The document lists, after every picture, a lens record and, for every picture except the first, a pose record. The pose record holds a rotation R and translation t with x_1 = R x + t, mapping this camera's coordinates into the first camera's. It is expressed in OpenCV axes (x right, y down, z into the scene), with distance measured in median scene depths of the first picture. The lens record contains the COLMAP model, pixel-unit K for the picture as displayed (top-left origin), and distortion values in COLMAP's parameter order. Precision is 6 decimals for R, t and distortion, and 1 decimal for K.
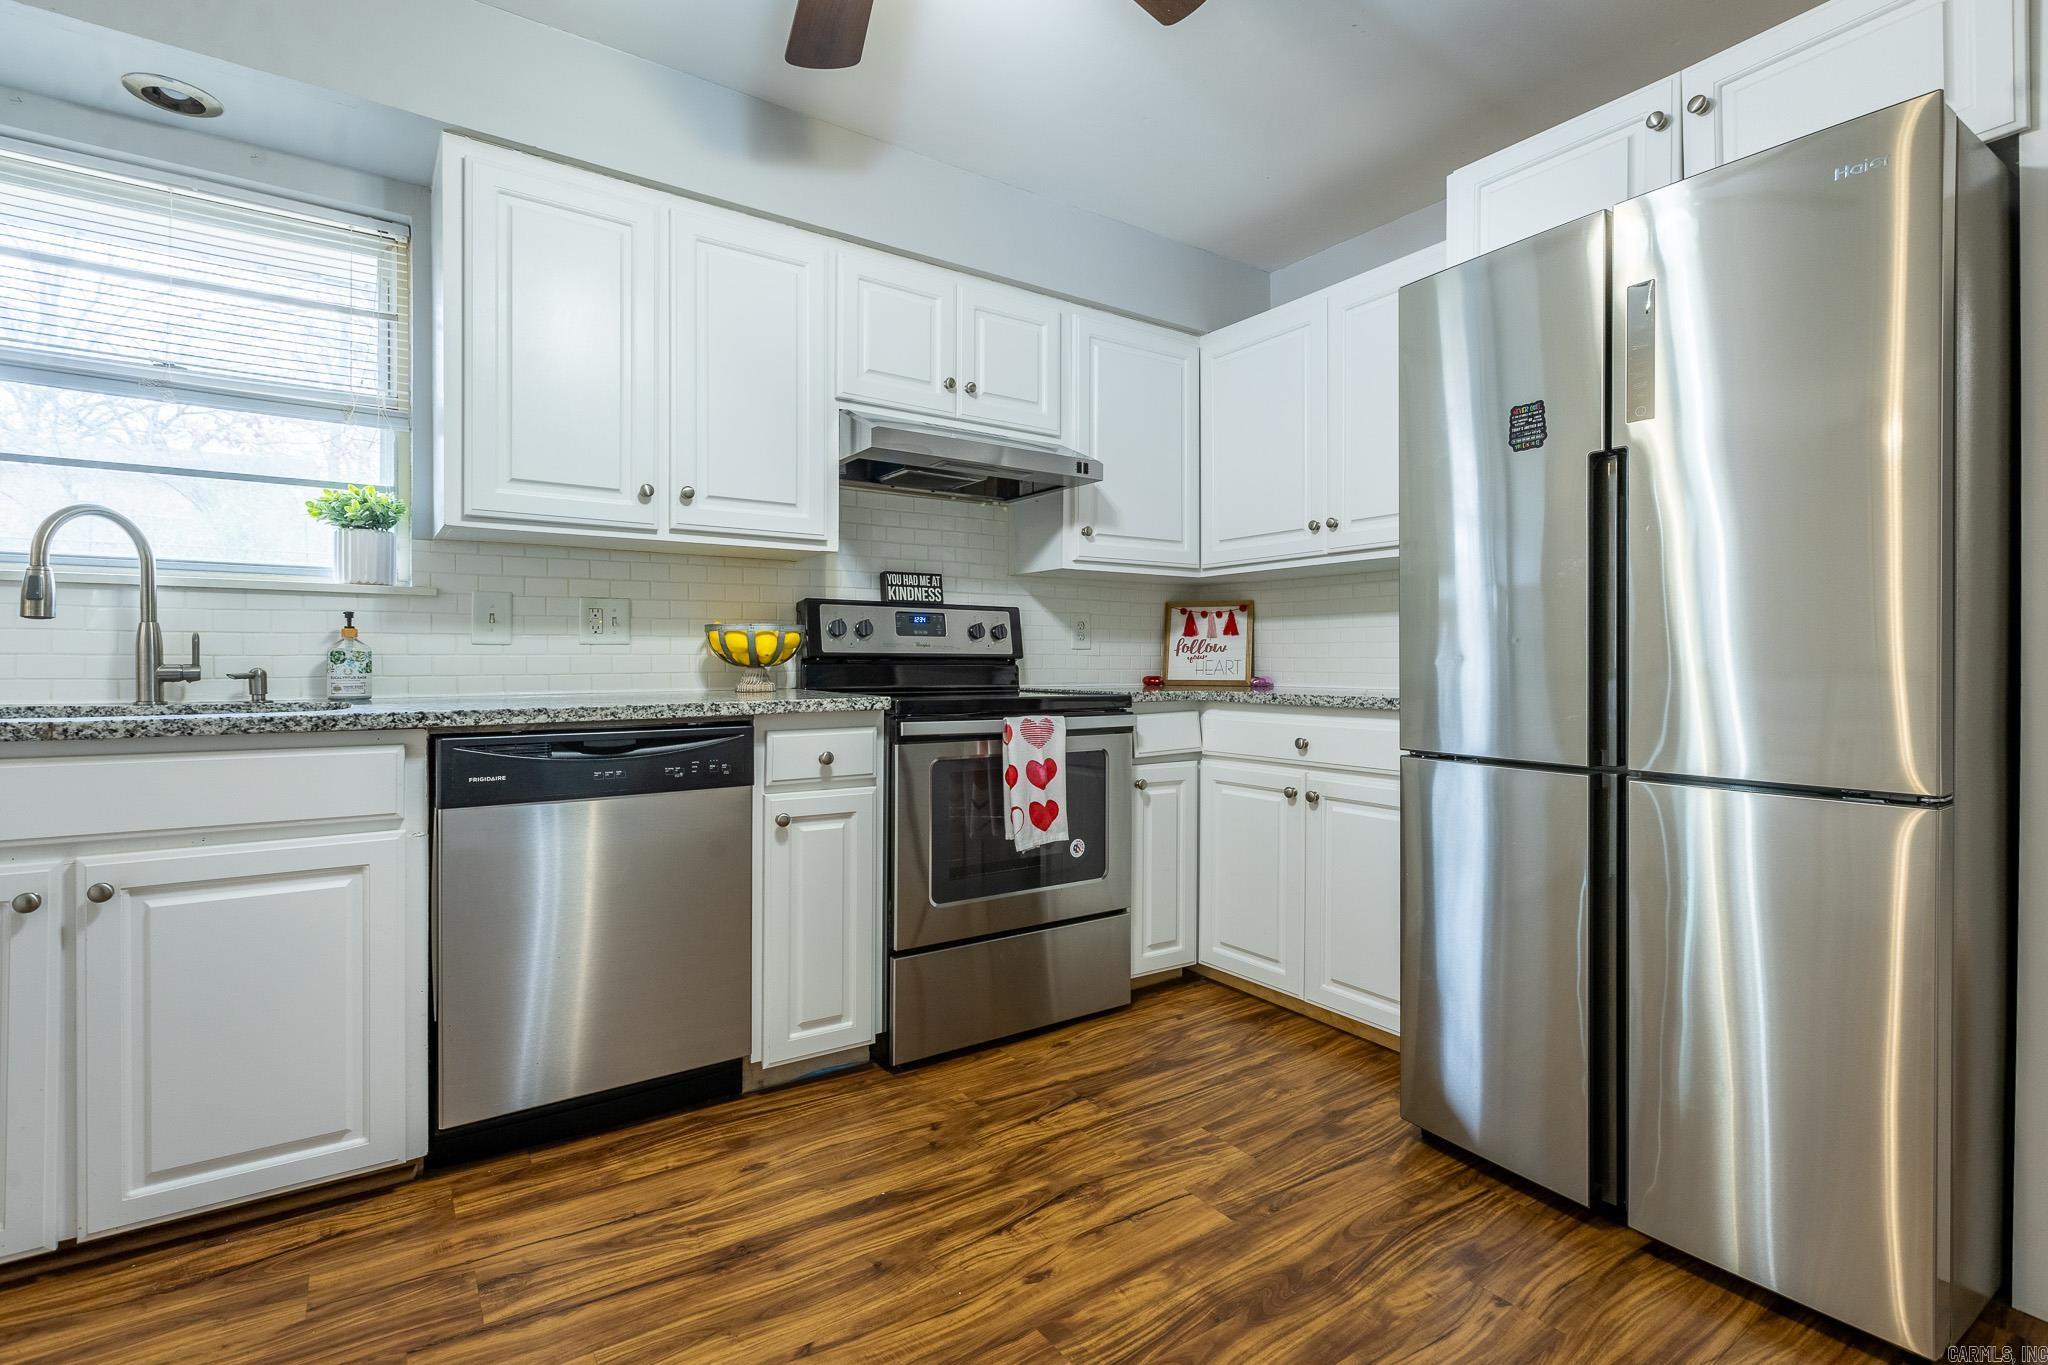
lens RADIAL K [[930.1, 0, 1015.4], [0, 930.1, 663.9], [0, 0, 1]] dist [-0.000047, -0.000779]
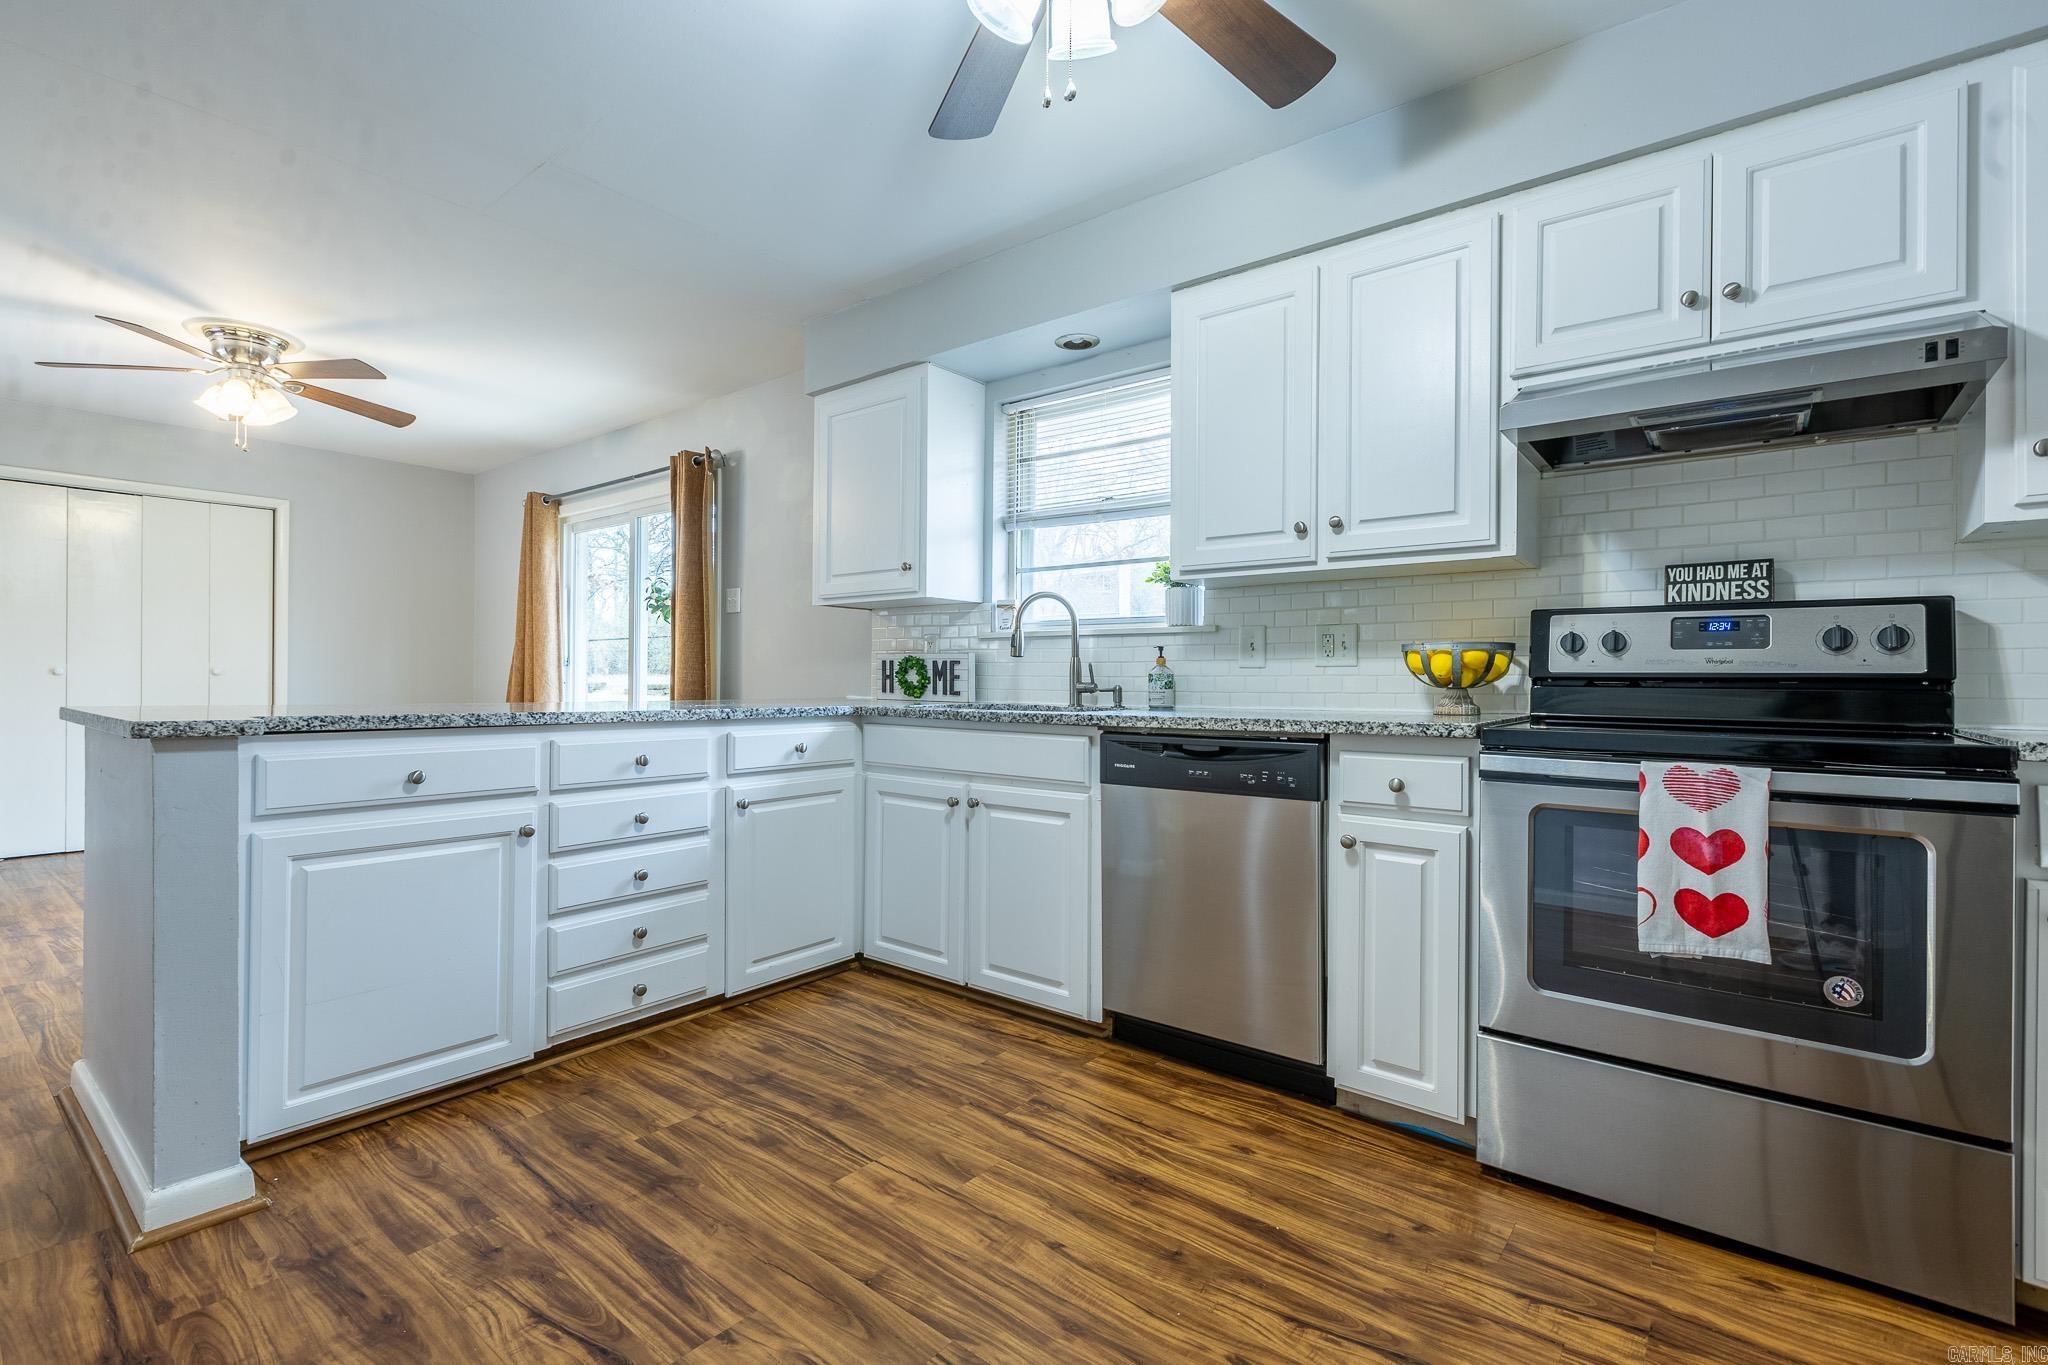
lens RADIAL K [[915.8, 0, 1015.6], [0, 915.8, 673.7], [0, 0, 1]] dist [0.001145, 0.000047]
pose [[0.303382, -0.006806, -0.952845, 0.589966], [-0.009703, 0.999901, -0.010232, 0.002873], [0.952820, 0.012350, 0.303286, 0.377465]]
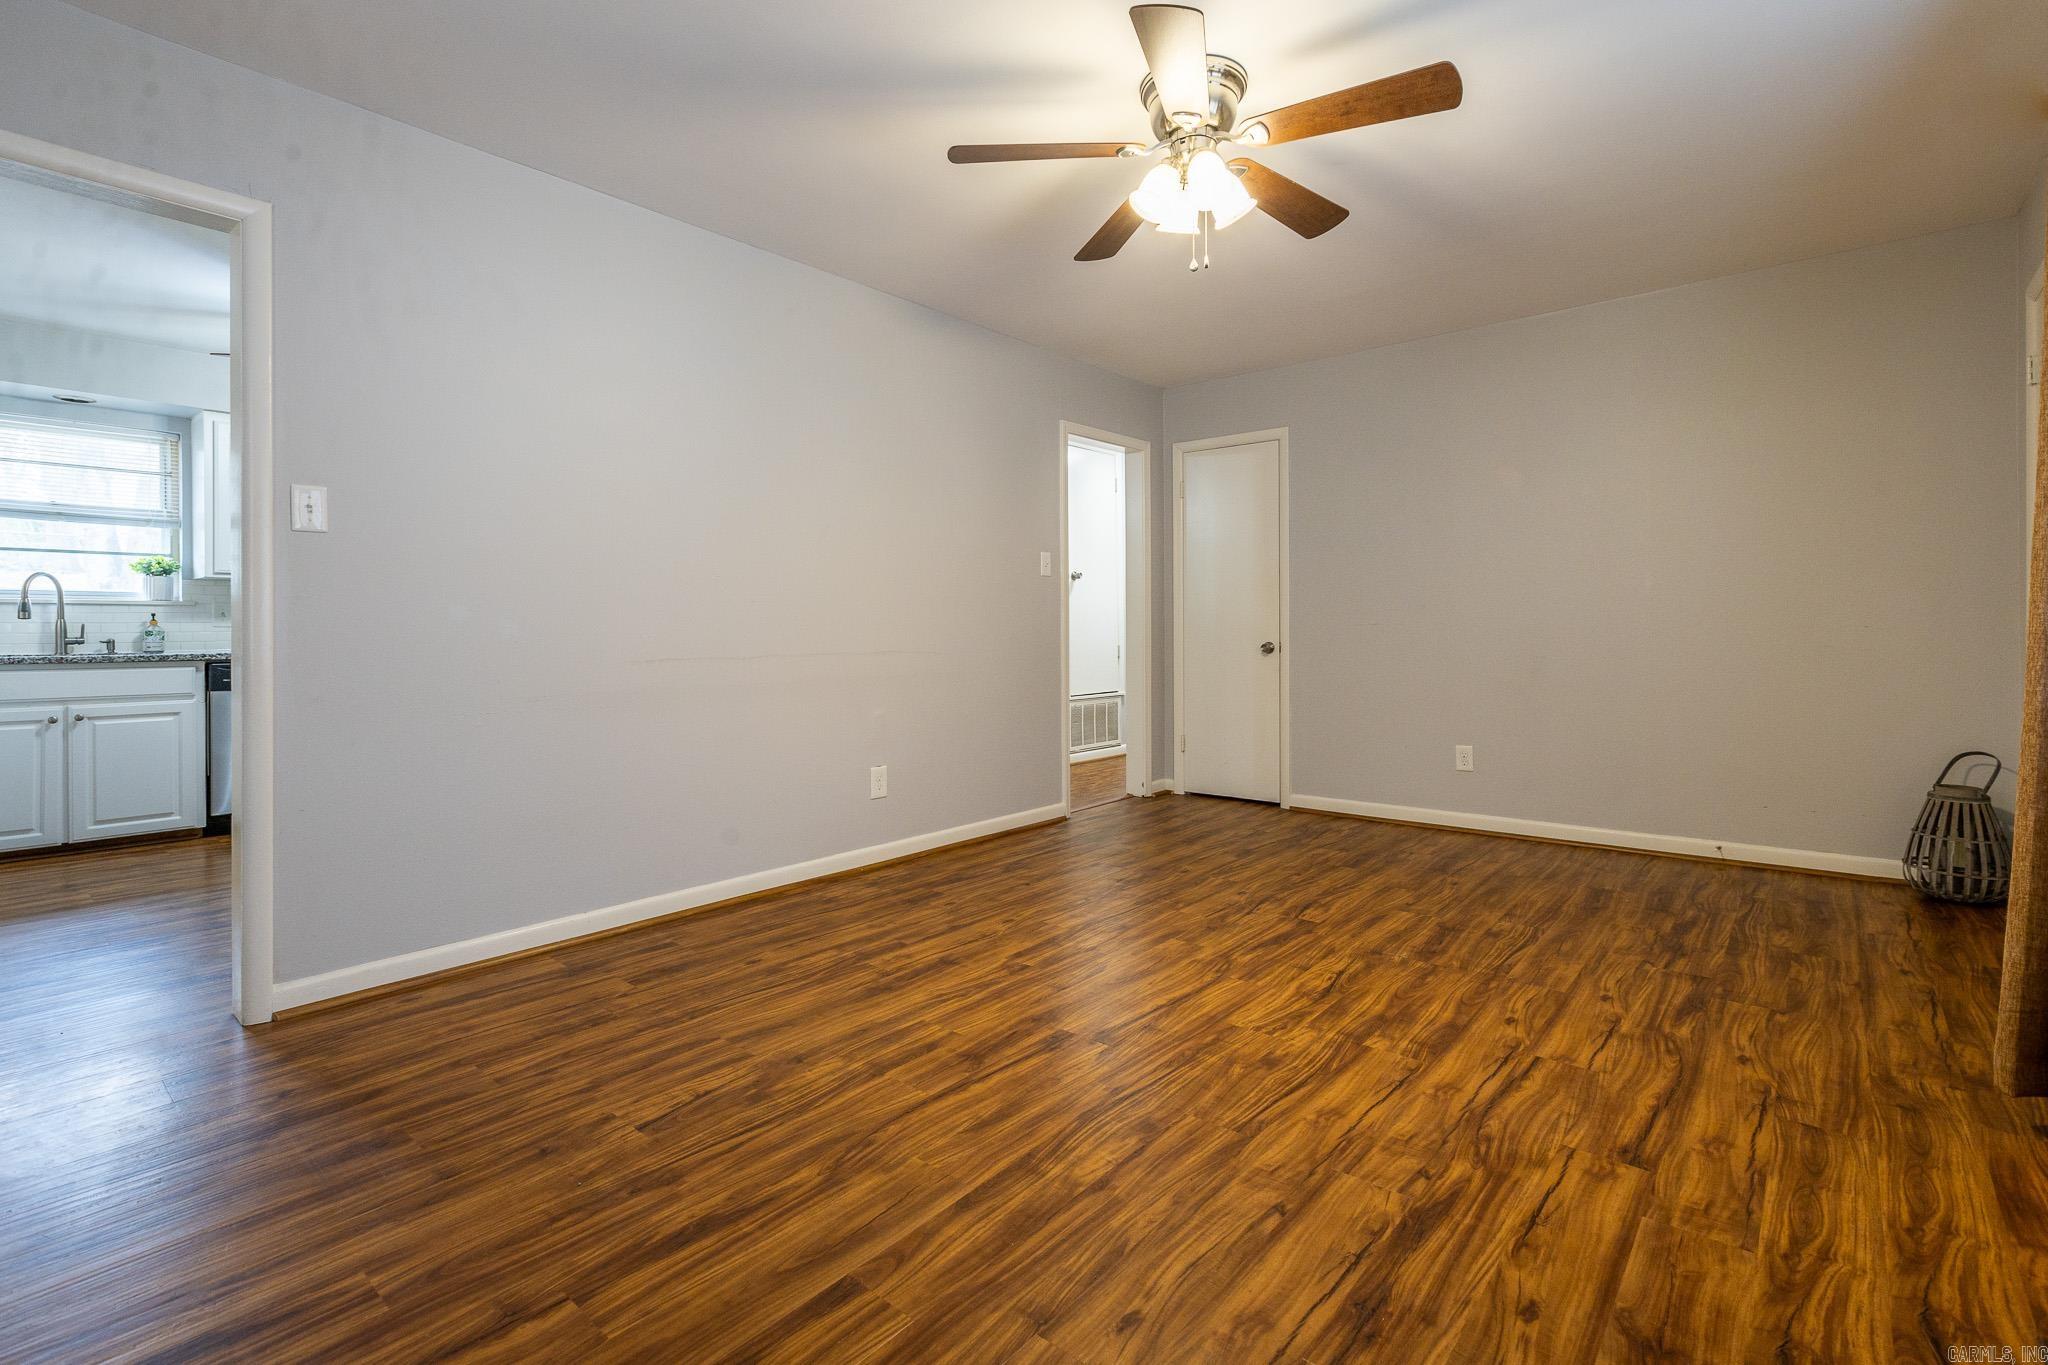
lens RADIAL K [[912.5, 0, 1030.5], [0, 912.5, 637.0], [0, 0, 1]] dist [-0.021922, -0.000295]
pose [[0.963589, -0.008862, 0.267240, 0.787154], [0.008386, 0.999961, 0.002920, 0.013613], [-0.267256, -0.000572, 0.963625, -1.731455]]
